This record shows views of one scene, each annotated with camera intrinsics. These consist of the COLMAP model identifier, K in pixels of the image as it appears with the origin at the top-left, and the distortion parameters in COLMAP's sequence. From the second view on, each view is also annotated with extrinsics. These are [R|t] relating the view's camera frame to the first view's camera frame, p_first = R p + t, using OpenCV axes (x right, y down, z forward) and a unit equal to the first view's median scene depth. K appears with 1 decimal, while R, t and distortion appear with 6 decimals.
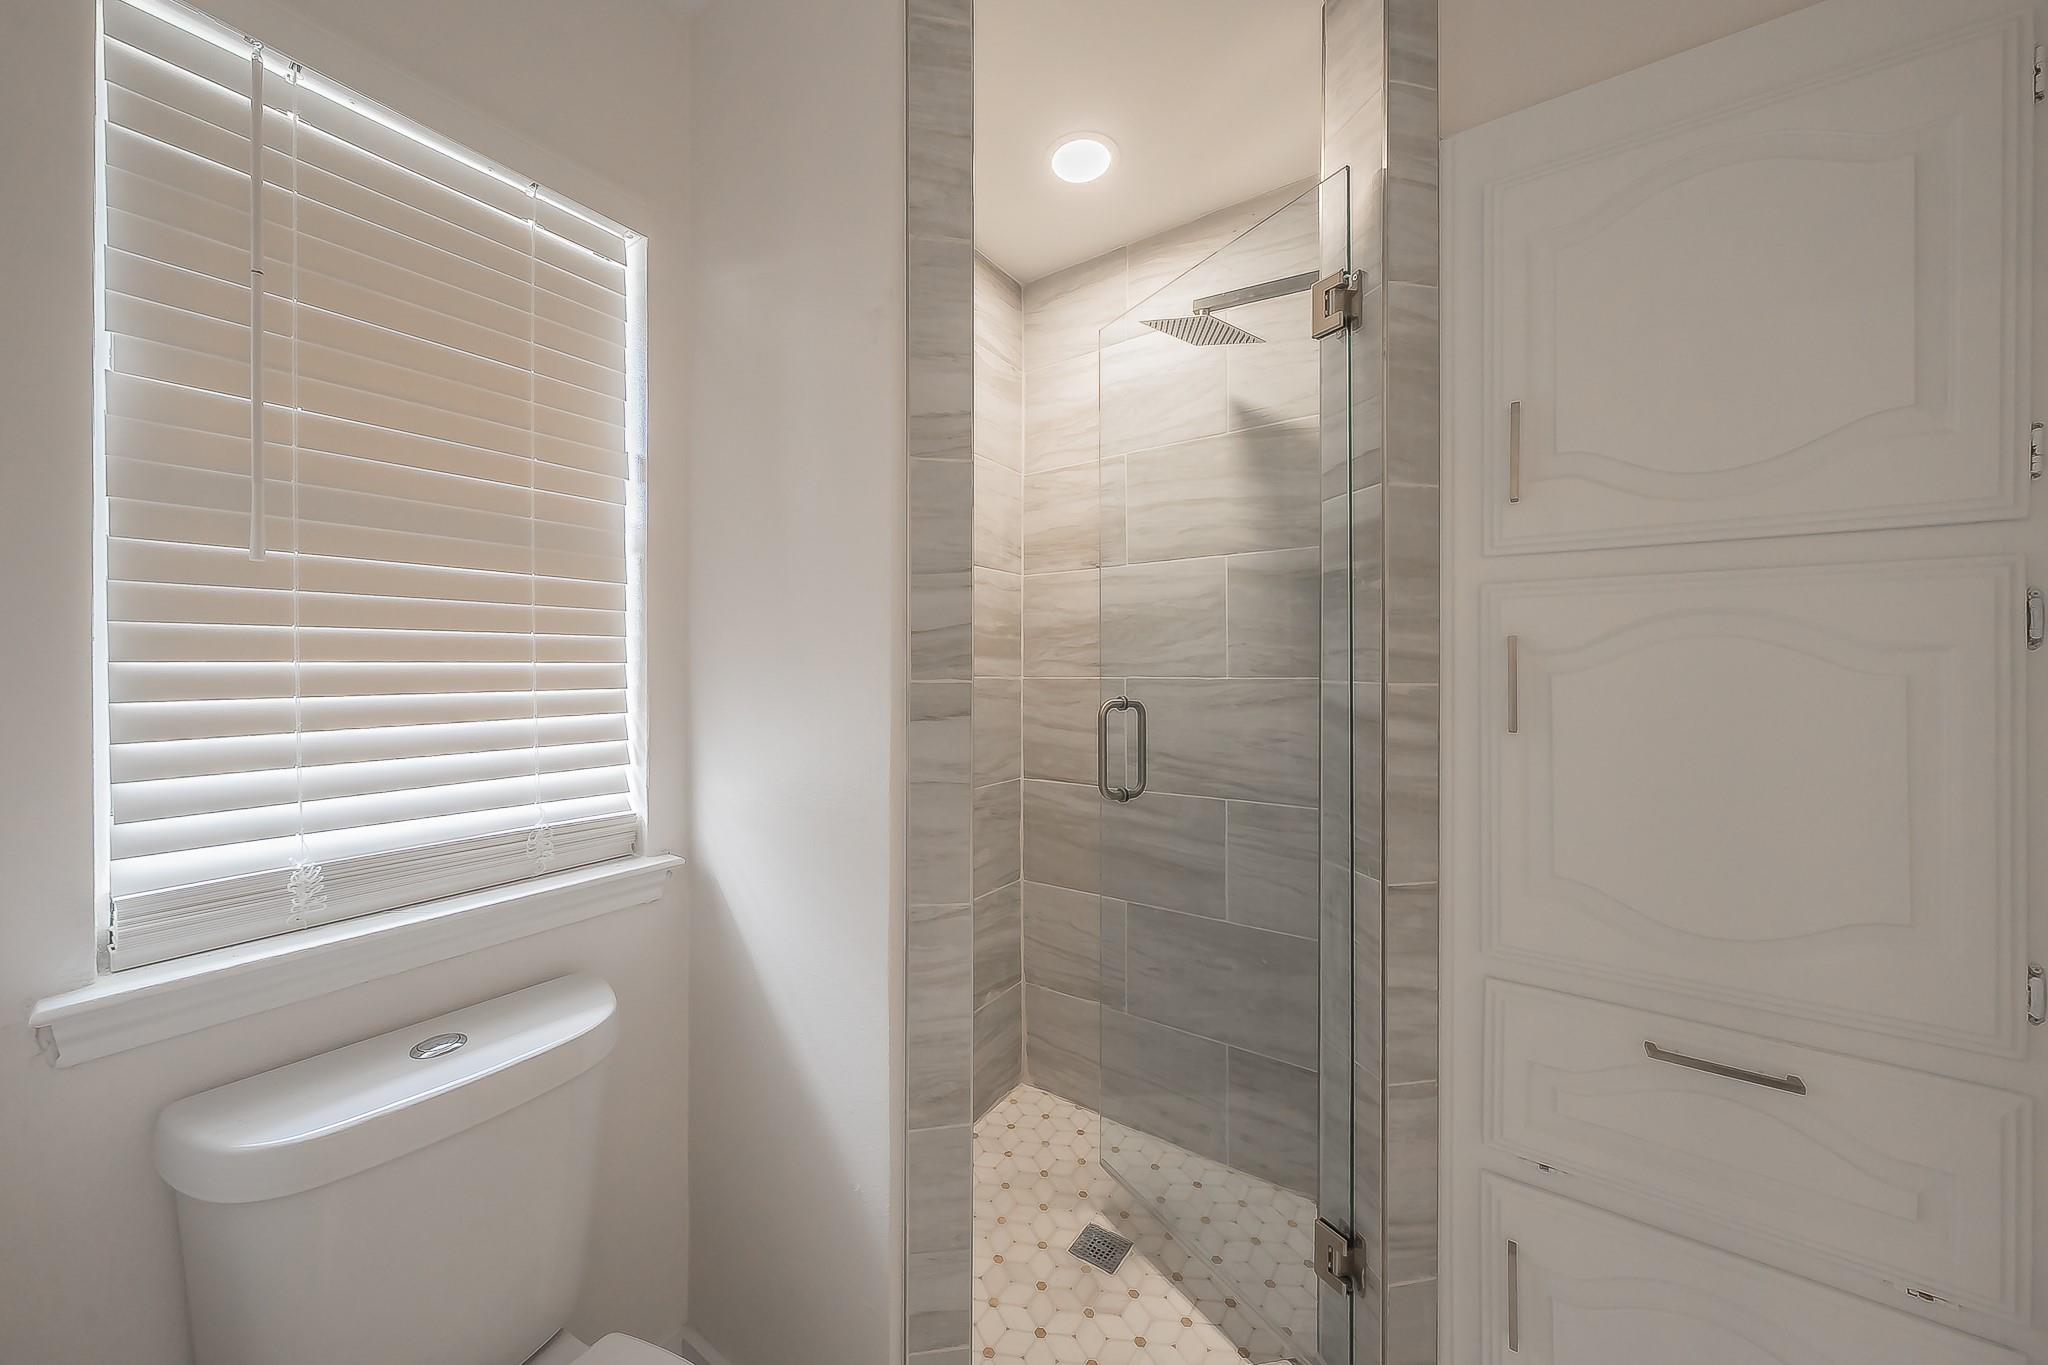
lens RADIAL K [[694.1, 0, 1018.8], [0, 694.1, 670.6], [0, 0, 1]] dist [0.000390, 0.000023]
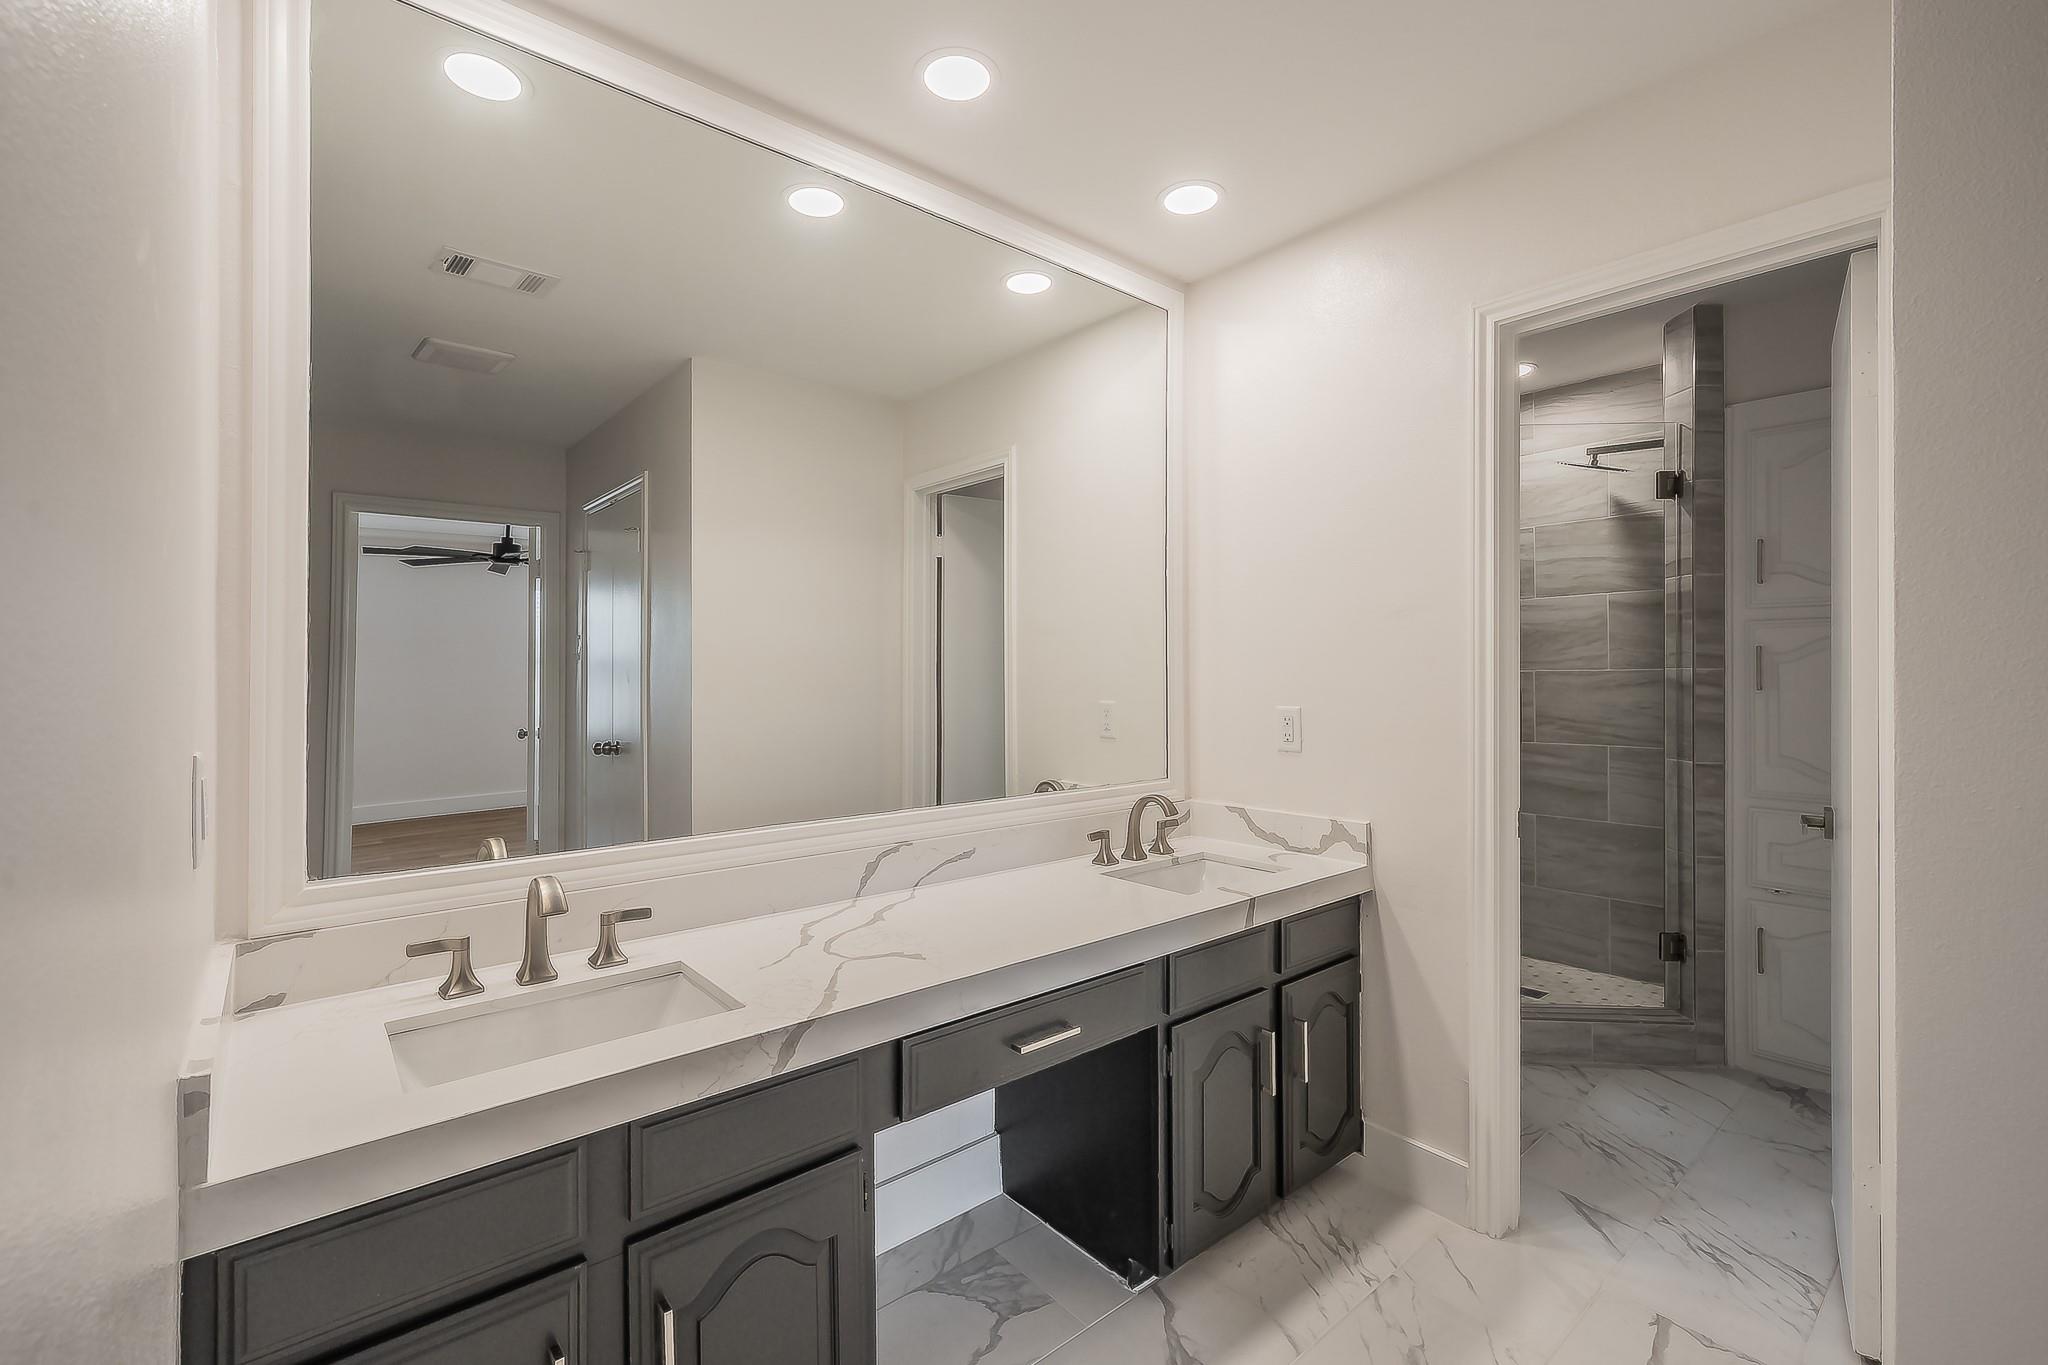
lens RADIAL K [[927.2, 0, 1031.6], [0, 927.2, 681.9], [0, 0, 1]] dist [-0.003529, -0.000169]
pose [[0.967797, -0.004048, -0.251698, -0.705636], [0.005242, 0.999978, 0.004074, 0.035555], [0.251676, -0.005262, 0.967797, -2.194931]]
